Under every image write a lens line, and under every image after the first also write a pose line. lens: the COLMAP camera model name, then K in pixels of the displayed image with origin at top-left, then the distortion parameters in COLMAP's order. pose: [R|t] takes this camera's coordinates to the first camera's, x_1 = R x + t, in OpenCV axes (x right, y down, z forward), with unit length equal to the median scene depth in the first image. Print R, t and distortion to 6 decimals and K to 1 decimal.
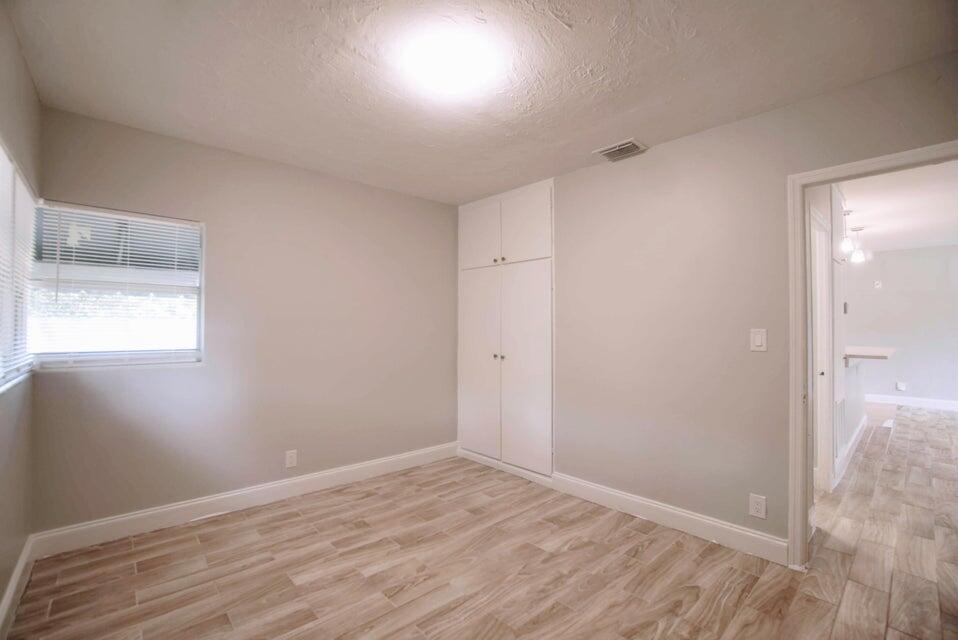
lens RADIAL K [[420.7, 0, 474.6], [0, 420.7, 320.7], [0, 0, 1]] dist [-0.051232, 0.013999]
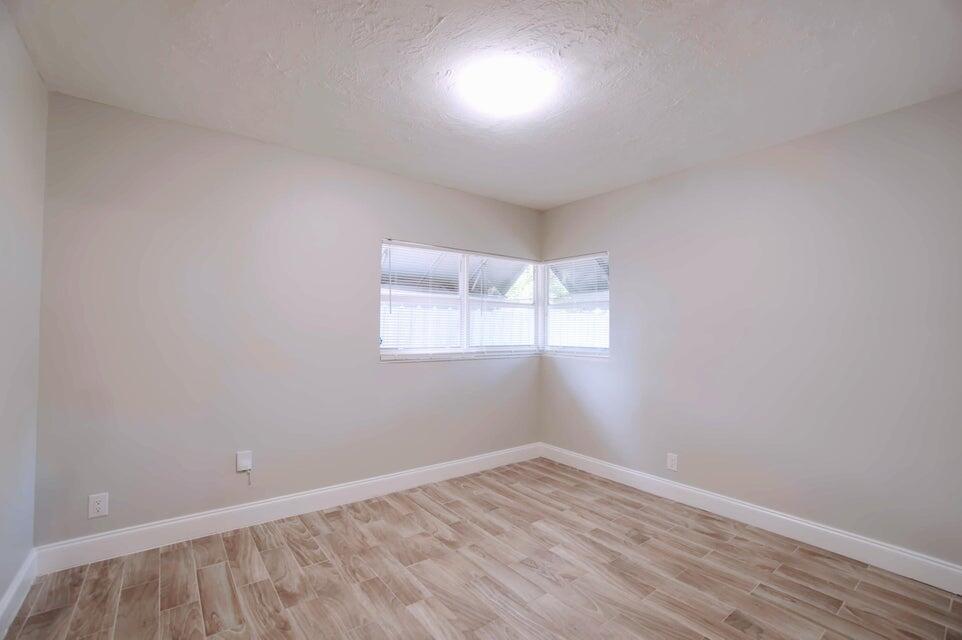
lens RADIAL K [[419.1, 0, 473.8], [0, 419.1, 319.2], [0, 0, 1]] dist [-0.047324, 0.010649]
pose [[-0.082721, -0.032431, -0.996045, 0.737877], [0.005808, 0.999438, -0.033024, 0.018535], [0.996556, -0.008516, -0.082486, 0.725370]]
